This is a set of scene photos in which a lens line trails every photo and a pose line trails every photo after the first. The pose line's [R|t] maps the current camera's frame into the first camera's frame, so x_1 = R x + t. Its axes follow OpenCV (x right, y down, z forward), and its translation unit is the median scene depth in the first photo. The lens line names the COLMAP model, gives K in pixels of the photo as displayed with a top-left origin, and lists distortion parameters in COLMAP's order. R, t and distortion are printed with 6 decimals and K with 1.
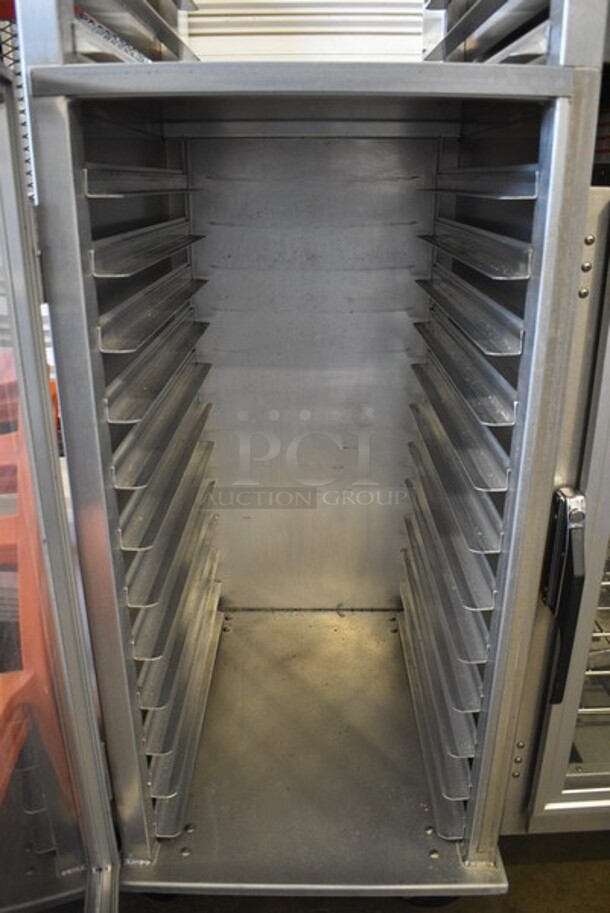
lens RADIAL K [[715.6, 0, 289.6], [0, 715.6, 457.7], [0, 0, 1]] dist [-0.089255, 0.003987]
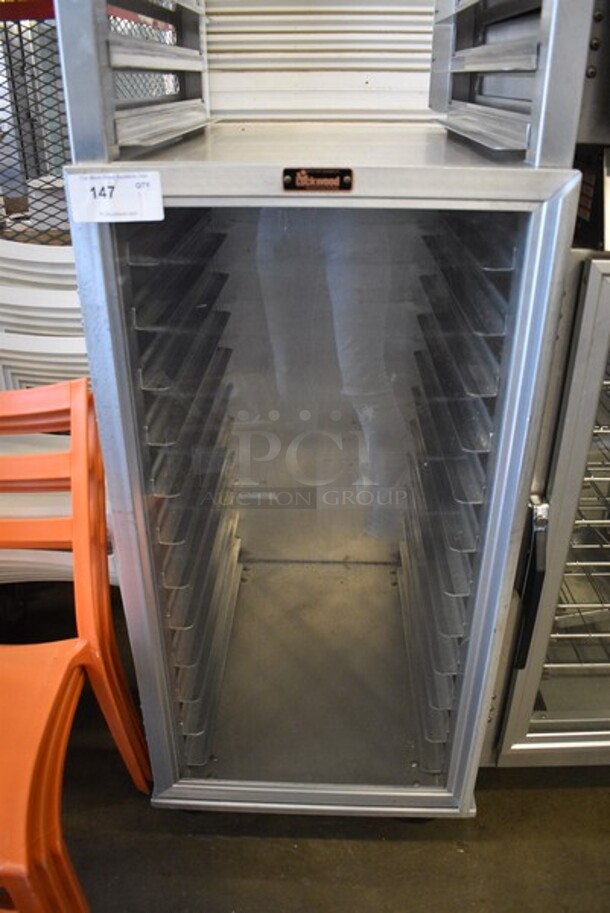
lens RADIAL K [[713.7, 0, 303.6], [0, 713.7, 446.8], [0, 0, 1]] dist [-0.092812, 0.001467]
pose [[0.999909, 0.013142, -0.003073, 0.006621], [-0.012724, 0.993835, 0.110141, -0.135259], [0.004502, -0.110092, 0.993911, -0.136967]]
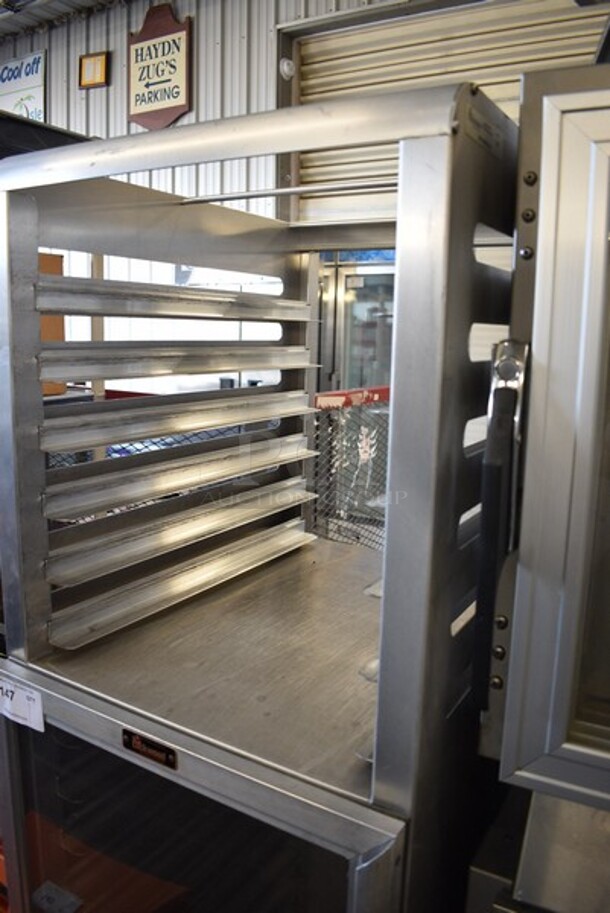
lens RADIAL K [[713.7, 0, 303.6], [0, 713.7, 446.8], [0, 0, 1]] dist [-0.092812, 0.001467]
pose [[0.867385, 0.110300, -0.485260, 0.437048], [-0.210558, 0.964884, -0.157046, -0.526157], [0.450898, 0.238394, 0.860151, 0.003846]]
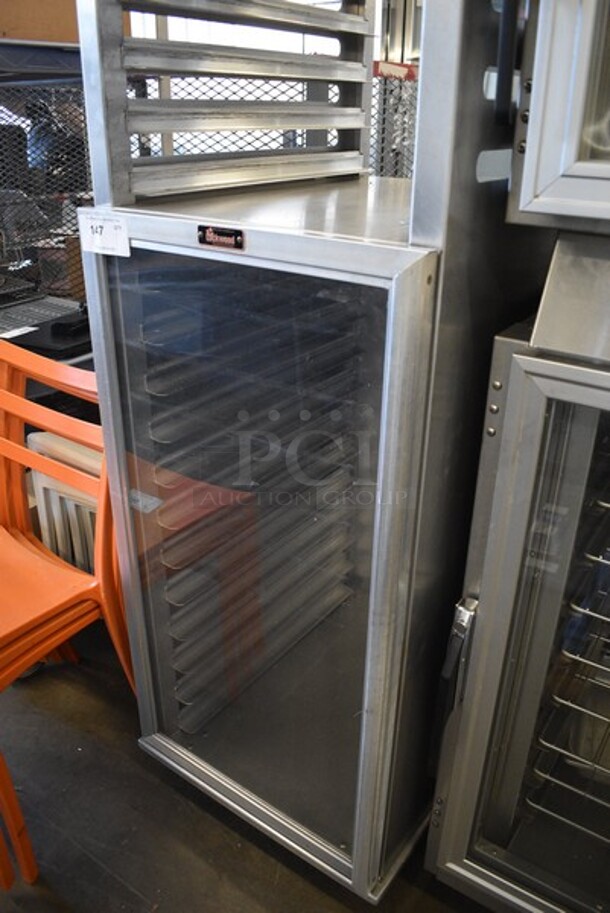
lens RADIAL K [[713.7, 0, 303.6], [0, 713.7, 446.8], [0, 0, 1]] dist [-0.092812, 0.001467]
pose [[0.820280, 0.263221, -0.507794, 0.555240], [-0.224828, 0.964734, 0.136899, -0.223735], [0.525921, 0.001871, 0.850531, -0.041467]]
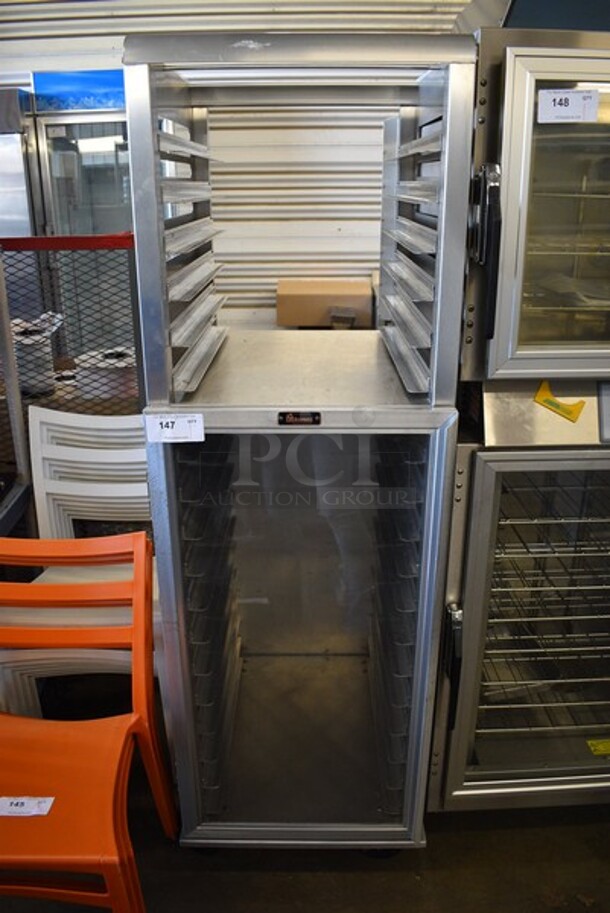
lens RADIAL K [[713.7, 0, 303.6], [0, 713.7, 446.8], [0, 0, 1]] dist [-0.092812, 0.001467]
pose [[0.999798, -0.001222, 0.020053, -0.001383], [0.001531, 0.999880, -0.015406, -0.256643], [-0.020032, 0.015433, 0.999680, -0.577956]]
